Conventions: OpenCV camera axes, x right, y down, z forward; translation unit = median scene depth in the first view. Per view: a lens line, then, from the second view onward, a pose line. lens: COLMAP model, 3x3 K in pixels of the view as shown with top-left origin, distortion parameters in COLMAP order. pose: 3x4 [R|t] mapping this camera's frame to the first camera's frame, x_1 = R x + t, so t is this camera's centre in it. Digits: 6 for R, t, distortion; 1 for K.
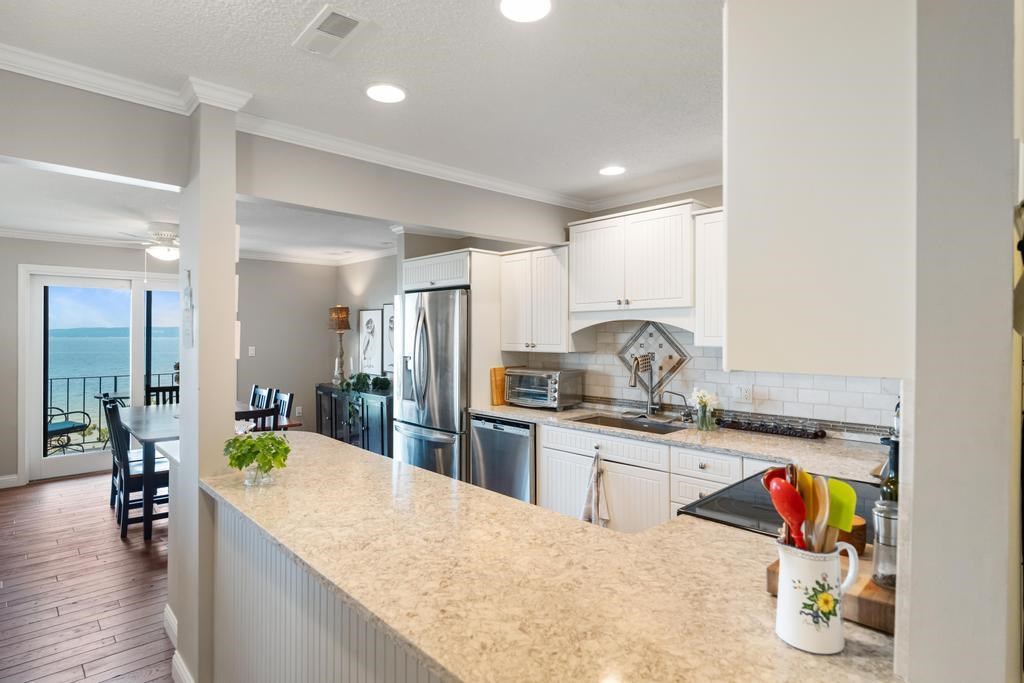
lens RADIAL K [[544.5, 0, 512.8], [0, 544.5, 323.9], [0, 0, 1]] dist [0.002114, 0.000407]
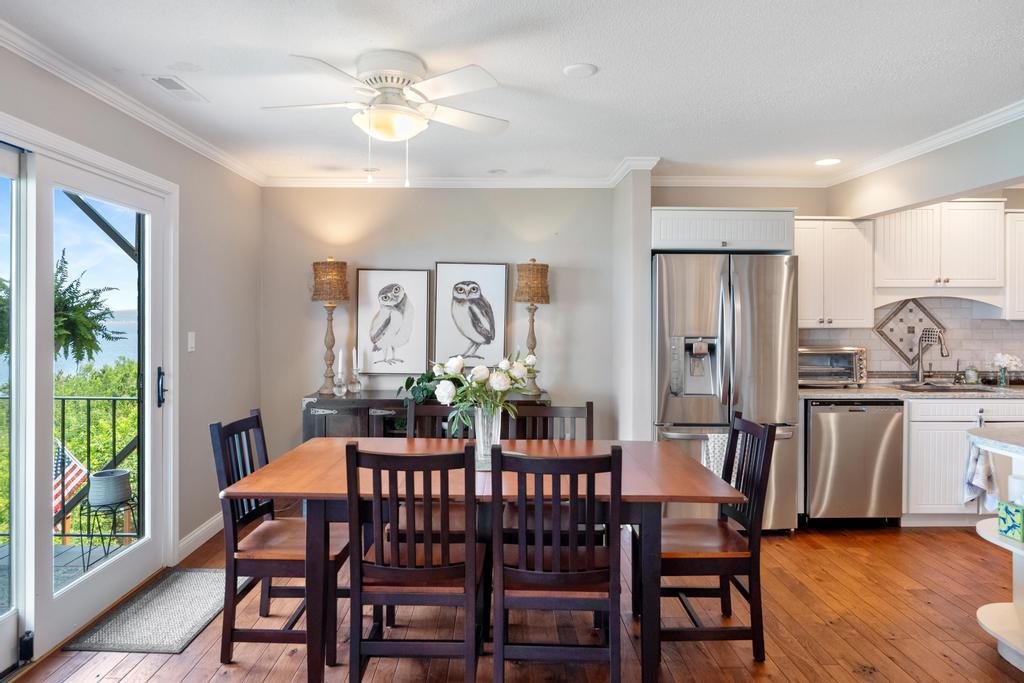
lens RADIAL K [[635.2, 0, 507.4], [0, 635.2, 319.1], [0, 0, 1]] dist [0.001081, -0.000486]
pose [[0.672997, -0.001397, 0.739644, -1.125238], [-0.015468, 0.999753, 0.015963, 0.026396], [-0.739483, -0.022184, 0.672809, 0.660608]]
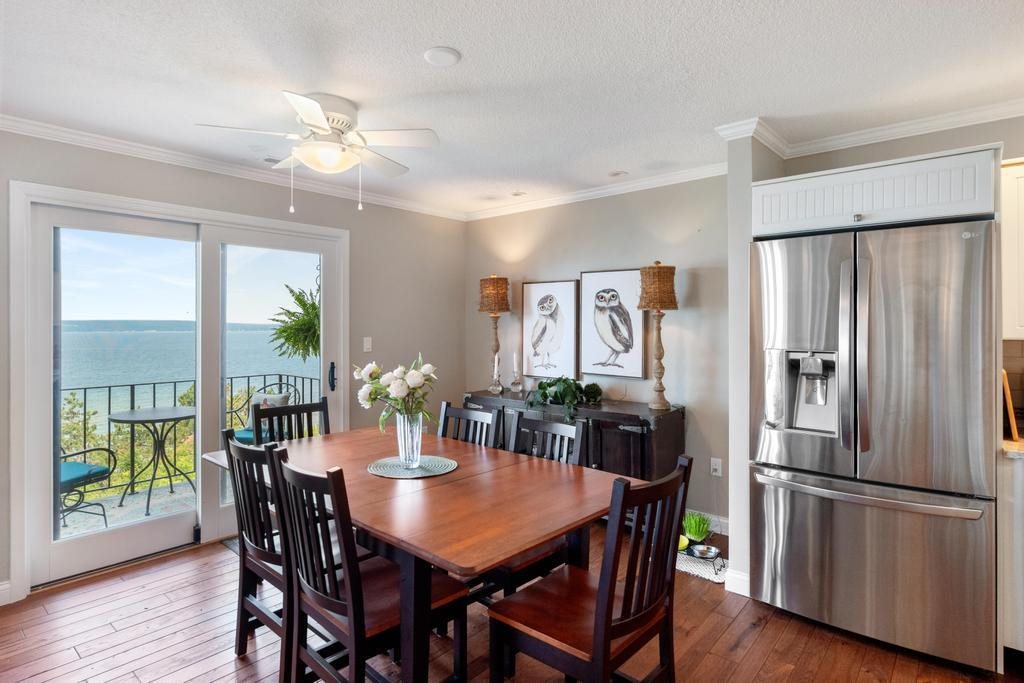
lens RADIAL K [[544.5, 0, 512.8], [0, 544.5, 323.9], [0, 0, 1]] dist [0.002114, 0.000407]
pose [[0.994458, -0.004048, 0.105054, -0.596944], [0.002460, 0.999881, 0.015243, 0.024898], [-0.105103, -0.014900, 0.994350, 0.530259]]
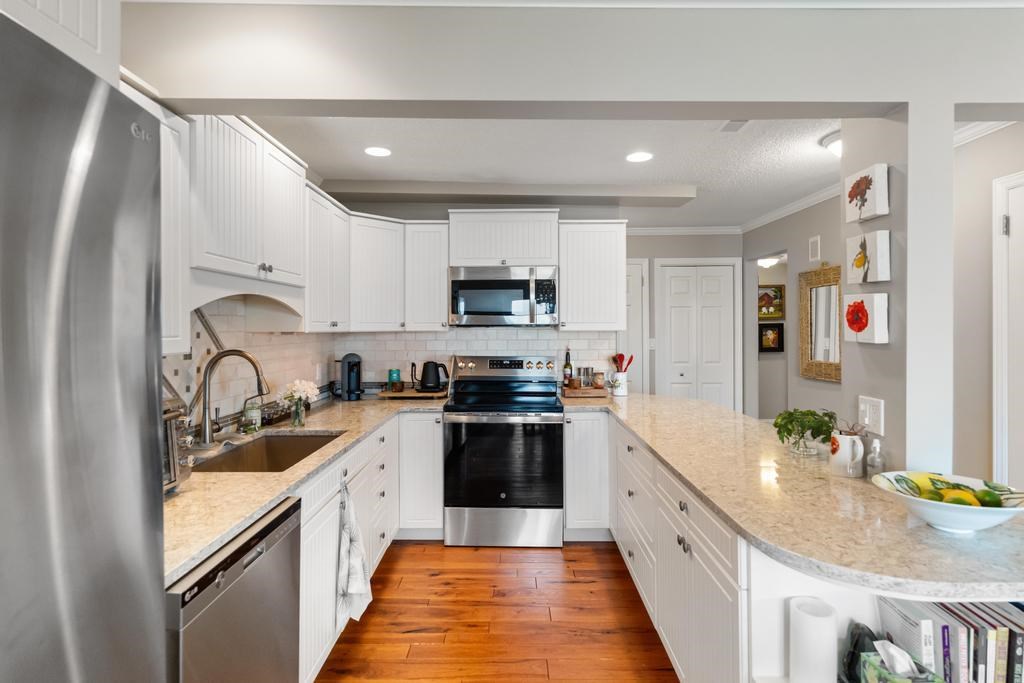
lens RADIAL K [[514.5, 0, 514.6], [0, 514.5, 325.9], [0, 0, 1]] dist [-0.003407, 0.000593]
pose [[-0.729039, 0.004936, 0.684455, -0.371430], [-0.009872, 0.999794, -0.017725, 0.032057], [-0.684401, -0.019679, -0.728840, 1.048946]]
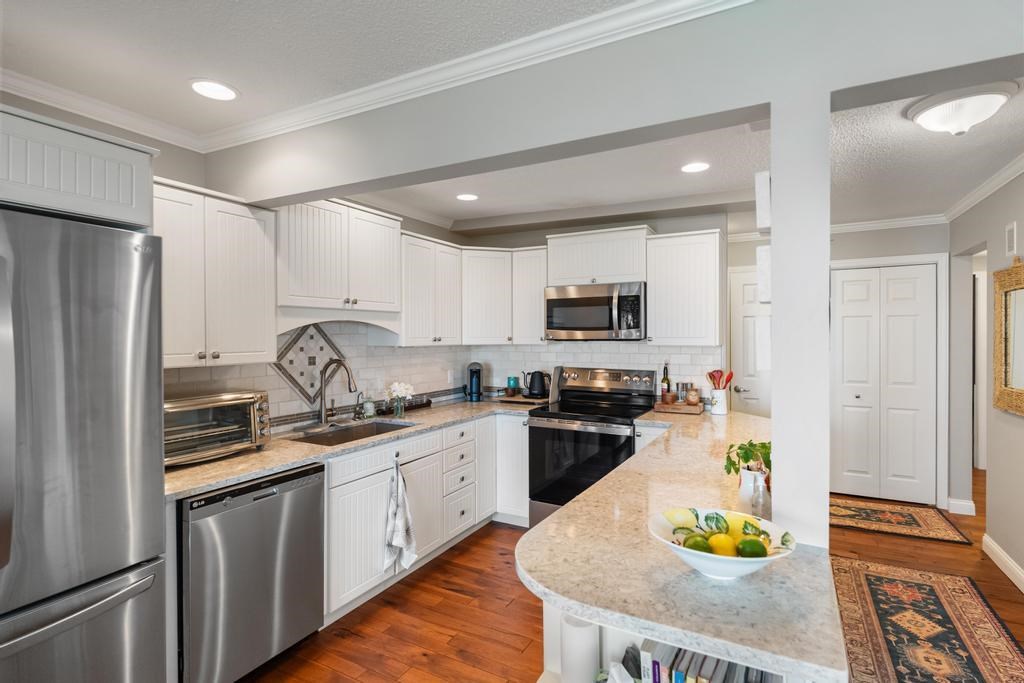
lens RADIAL K [[503.2, 0, 515.9], [0, 503.2, 337.4], [0, 0, 1]] dist [-0.003310, -0.000307]
pose [[-0.316248, -0.002560, 0.948673, -0.579485], [-0.015489, 0.999877, -0.002465, 0.015726], [-0.948550, -0.015474, -0.316249, 0.844856]]
